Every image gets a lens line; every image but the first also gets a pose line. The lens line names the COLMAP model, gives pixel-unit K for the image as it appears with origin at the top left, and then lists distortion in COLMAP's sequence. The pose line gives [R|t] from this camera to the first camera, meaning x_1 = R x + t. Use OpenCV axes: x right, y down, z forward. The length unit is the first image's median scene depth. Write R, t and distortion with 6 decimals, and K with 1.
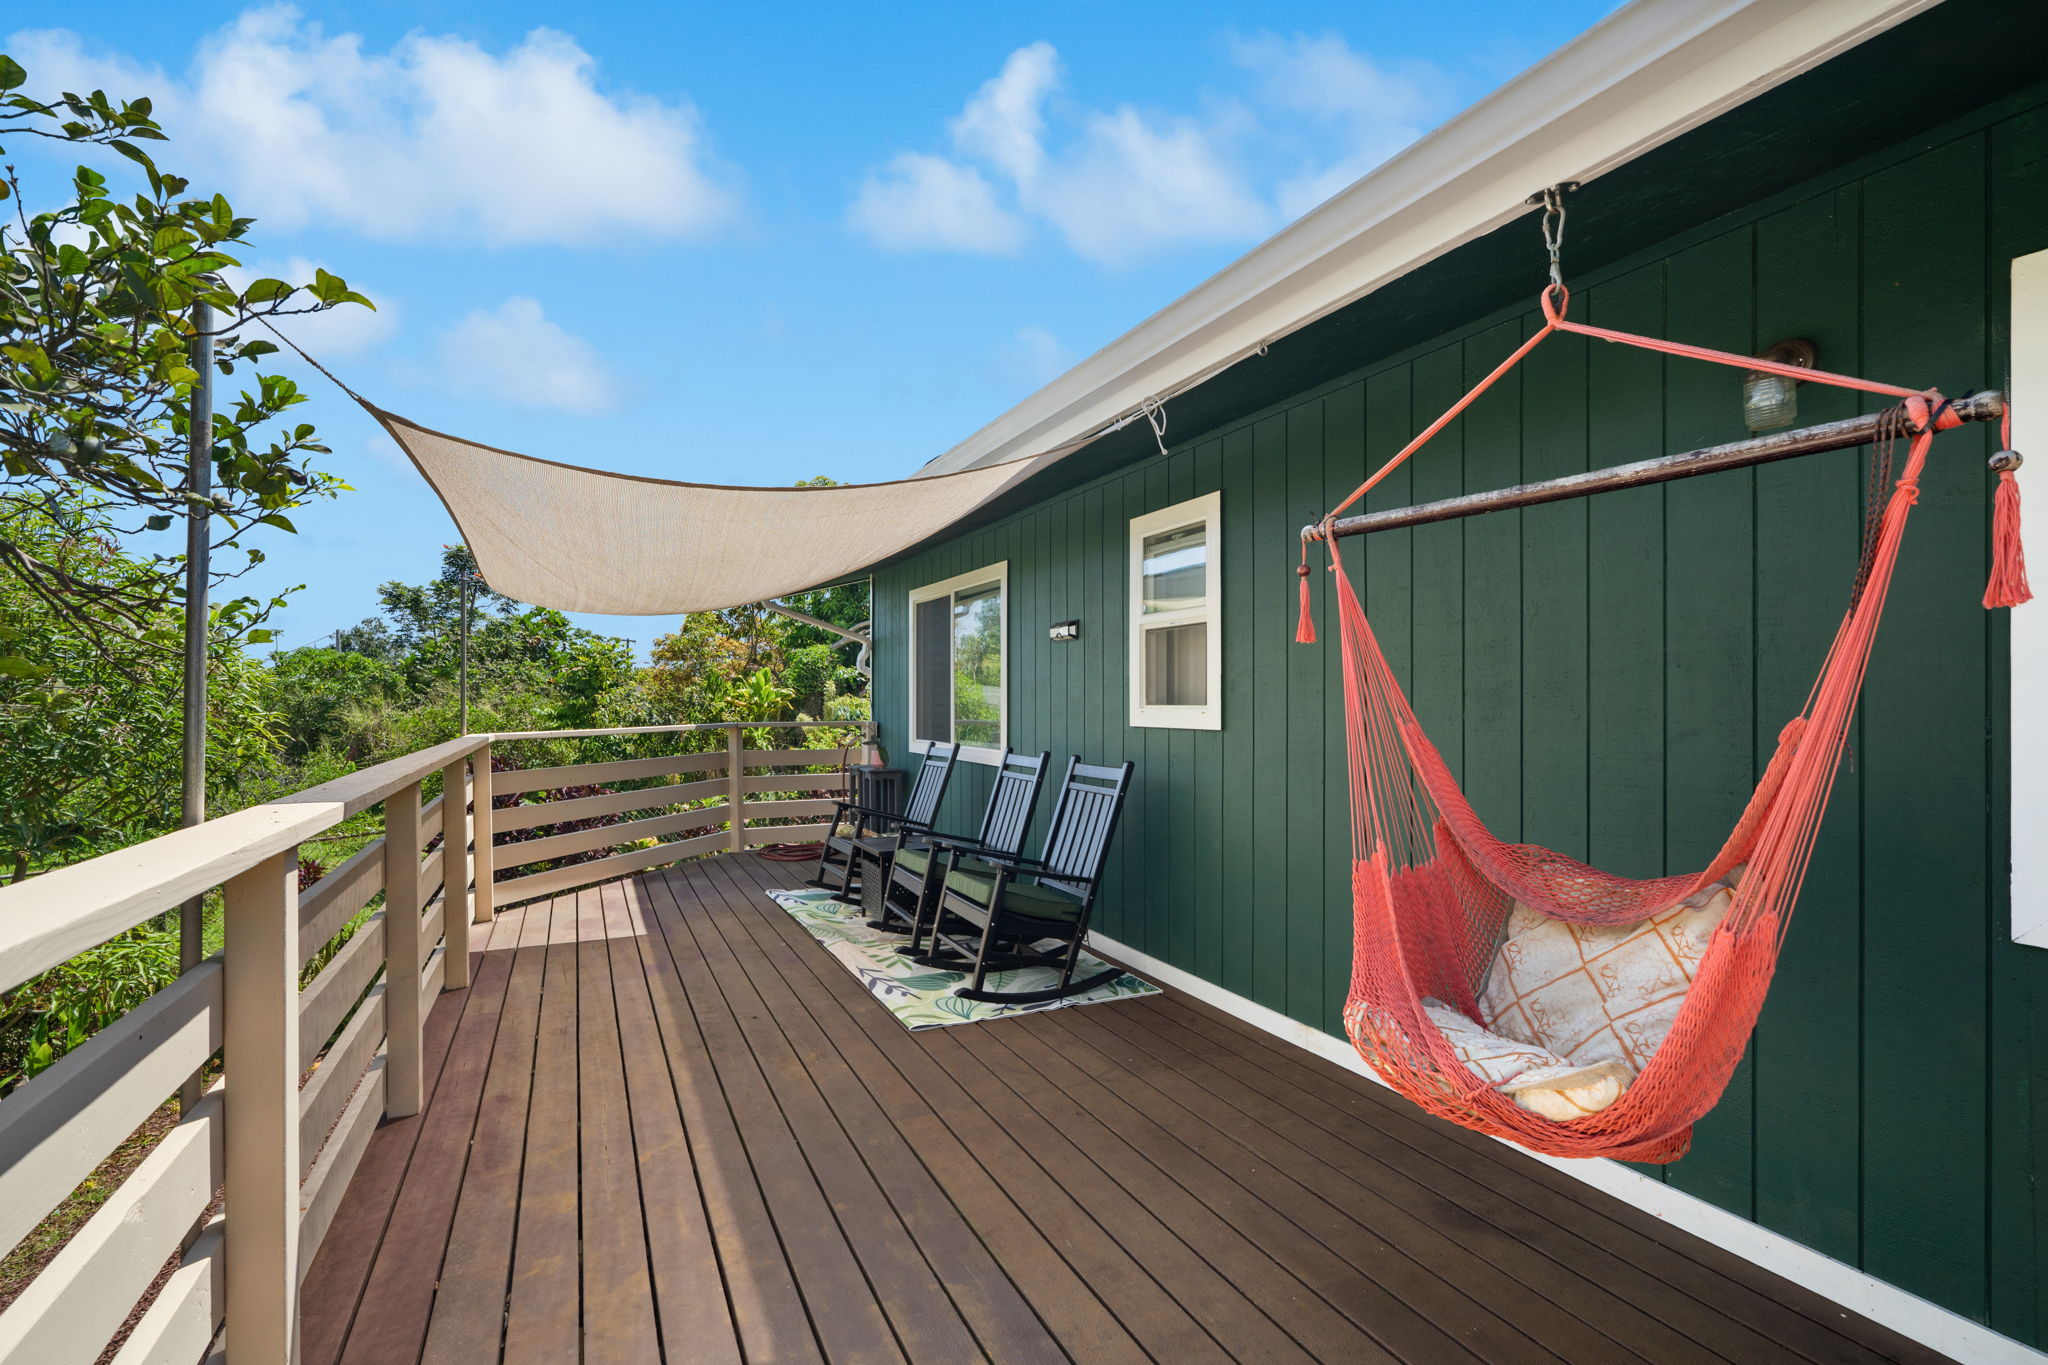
lens RADIAL K [[978.3, 0, 1018.3], [0, 978.3, 699.9], [0, 0, 1]] dist [0.001938, 0.000655]
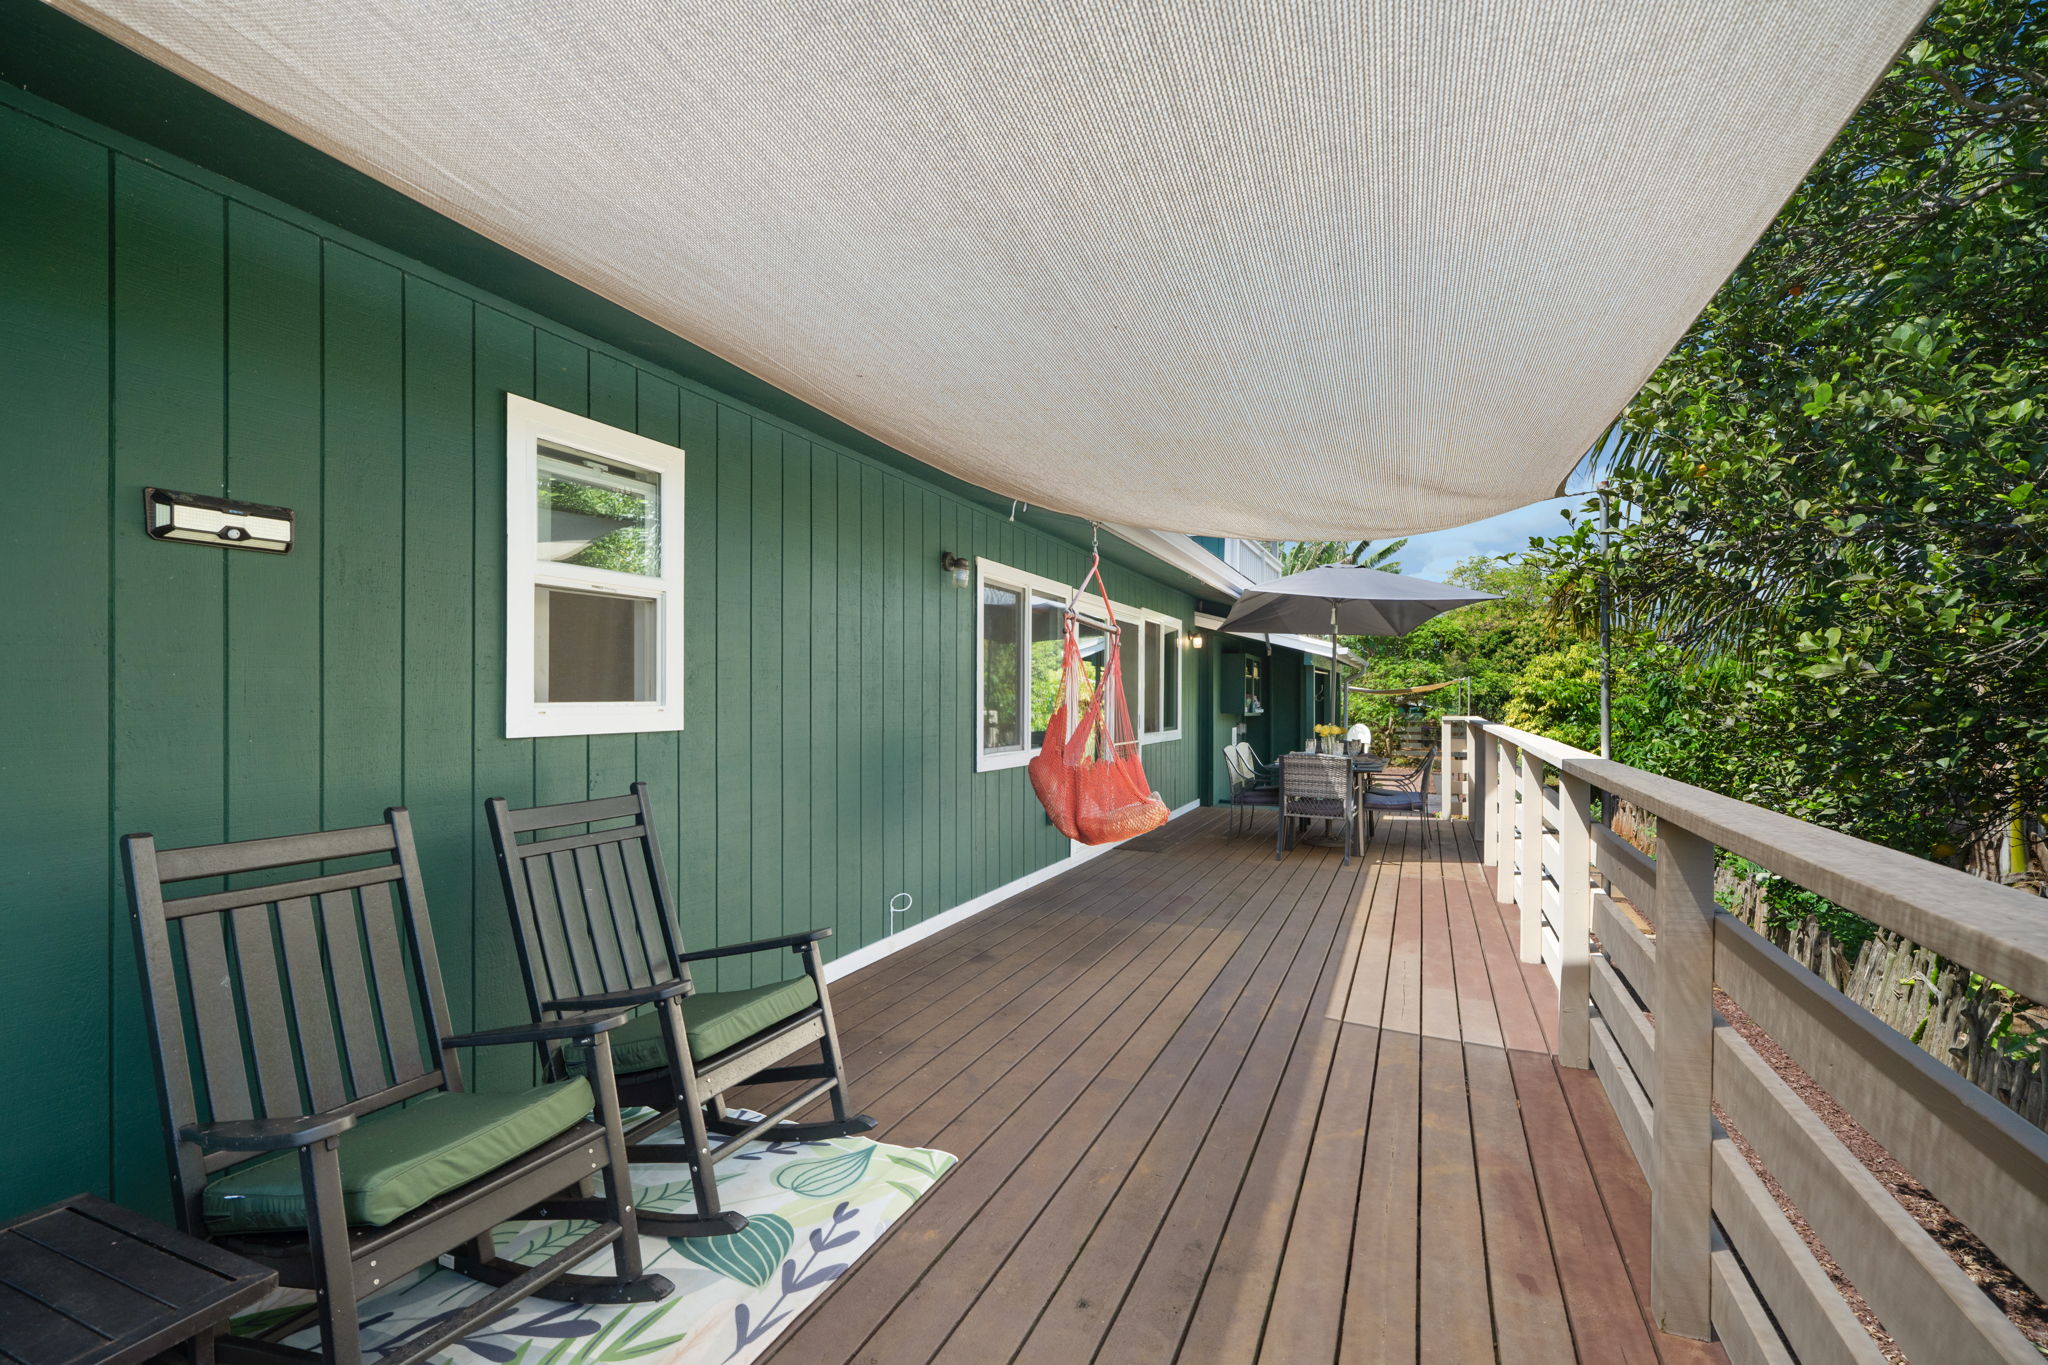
lens RADIAL K [[978.3, 0, 1018.3], [0, 978.3, 699.9], [0, 0, 1]] dist [0.001938, 0.000655]
pose [[-0.682053, -0.002684, 0.731298, -0.735940], [-0.002550, 0.999996, 0.001292, 0.003232], [-0.731298, -0.000984, -0.682057, 1.622393]]
